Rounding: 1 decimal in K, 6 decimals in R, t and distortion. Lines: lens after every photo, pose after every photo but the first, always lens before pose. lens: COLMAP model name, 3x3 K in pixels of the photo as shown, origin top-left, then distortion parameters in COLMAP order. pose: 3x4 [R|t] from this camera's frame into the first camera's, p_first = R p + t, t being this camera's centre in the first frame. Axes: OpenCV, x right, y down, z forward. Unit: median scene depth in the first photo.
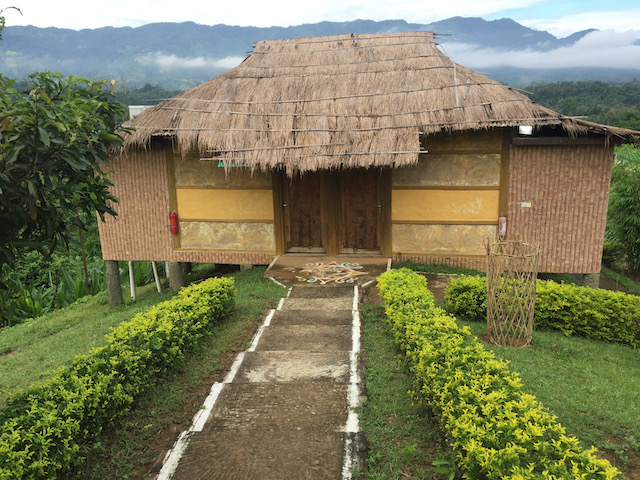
lens RADIAL K [[547.5, 0, 318.5], [0, 547.5, 230.9], [0, 0, 1]] dist [0.100630, -0.150317]
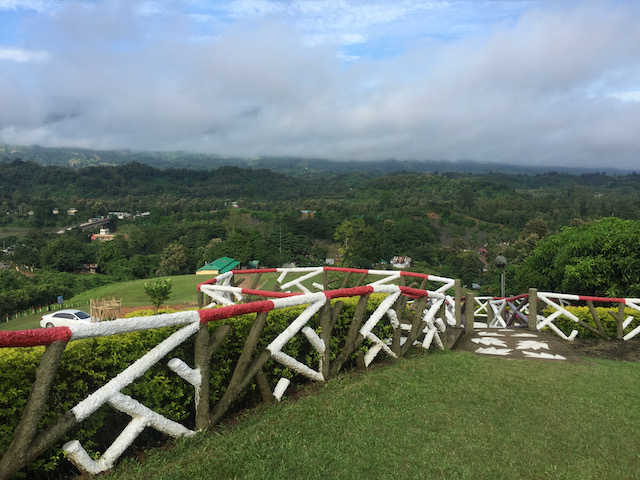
lens RADIAL K [[547.5, 0, 318.5], [0, 547.5, 230.9], [0, 0, 1]] dist [0.100630, -0.150317]
pose [[0.986114, 0.018012, 0.165091, 6.176558], [0.004556, 0.990793, -0.135311, -0.324927], [-0.166008, 0.134184, 0.976952, -3.621977]]
